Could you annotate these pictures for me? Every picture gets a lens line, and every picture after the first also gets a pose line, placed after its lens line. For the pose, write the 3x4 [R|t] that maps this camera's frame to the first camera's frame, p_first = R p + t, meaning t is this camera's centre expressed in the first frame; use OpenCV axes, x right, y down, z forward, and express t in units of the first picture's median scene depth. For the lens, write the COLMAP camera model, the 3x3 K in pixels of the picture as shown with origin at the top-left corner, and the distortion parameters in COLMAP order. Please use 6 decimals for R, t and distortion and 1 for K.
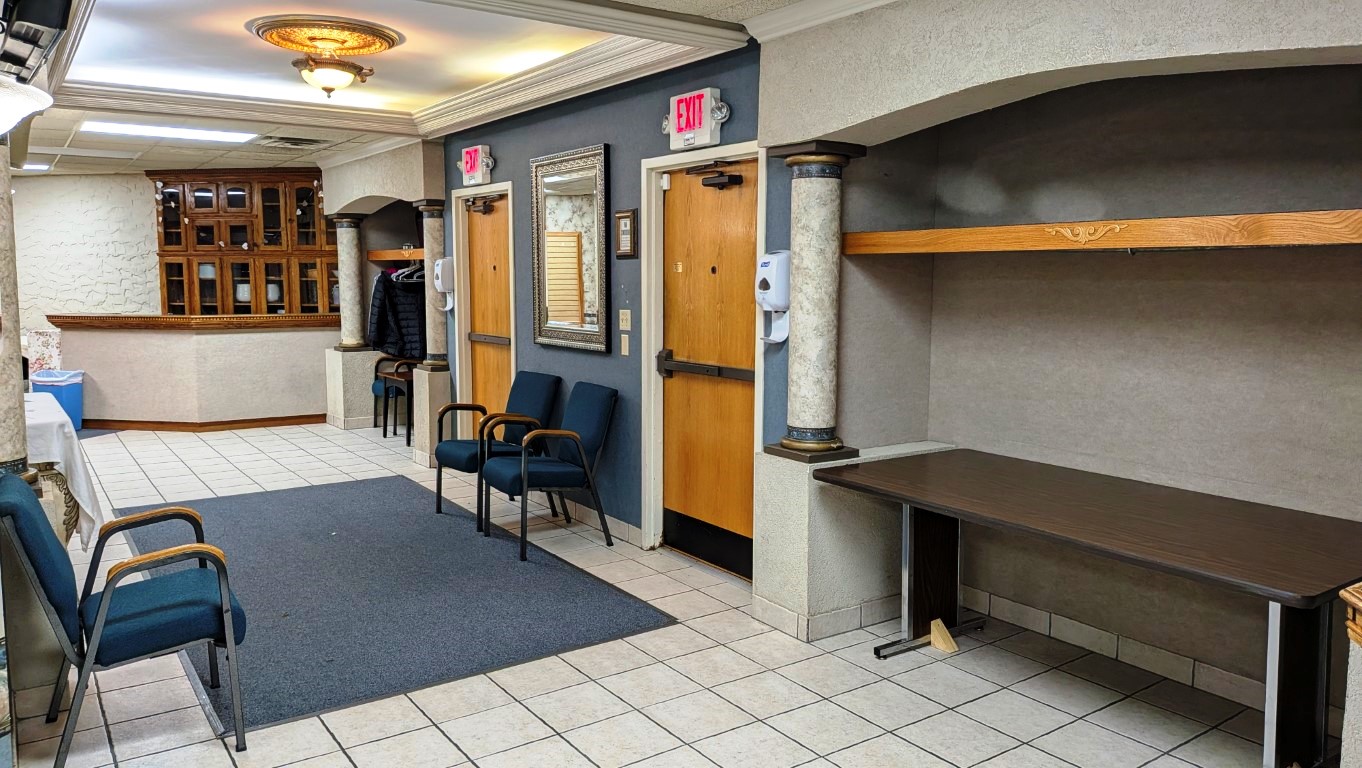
lens RADIAL K [[978.3, 0, 681.0], [0, 978.3, 384.0], [0, 0, 1]] dist [0.058850, -0.124268]
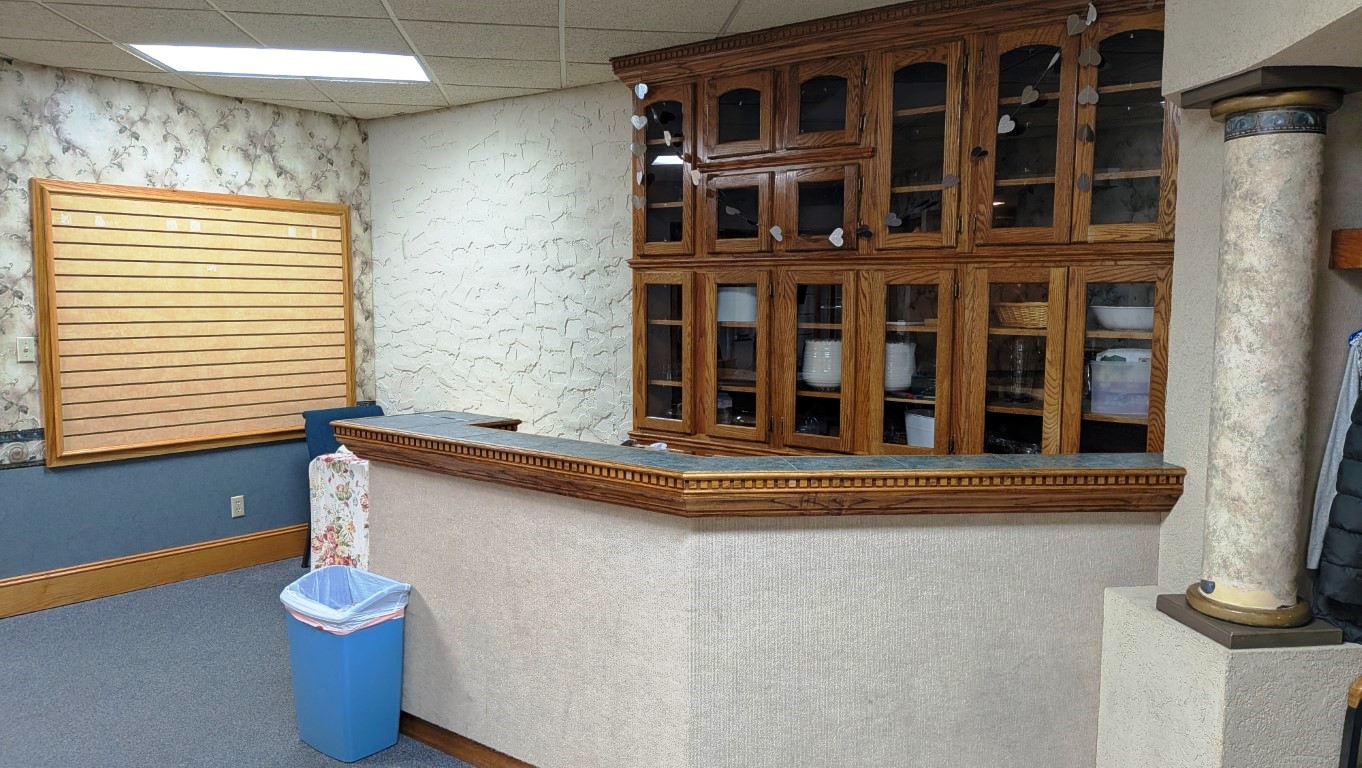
lens RADIAL K [[978.3, 0, 681.0], [0, 978.3, 384.0], [0, 0, 1]] dist [0.058850, -0.124268]
pose [[0.881246, 0.044506, -0.470559, -0.319303], [-0.055187, 0.998436, -0.008920, -0.079369], [0.469426, 0.033830, 0.882324, 0.653959]]
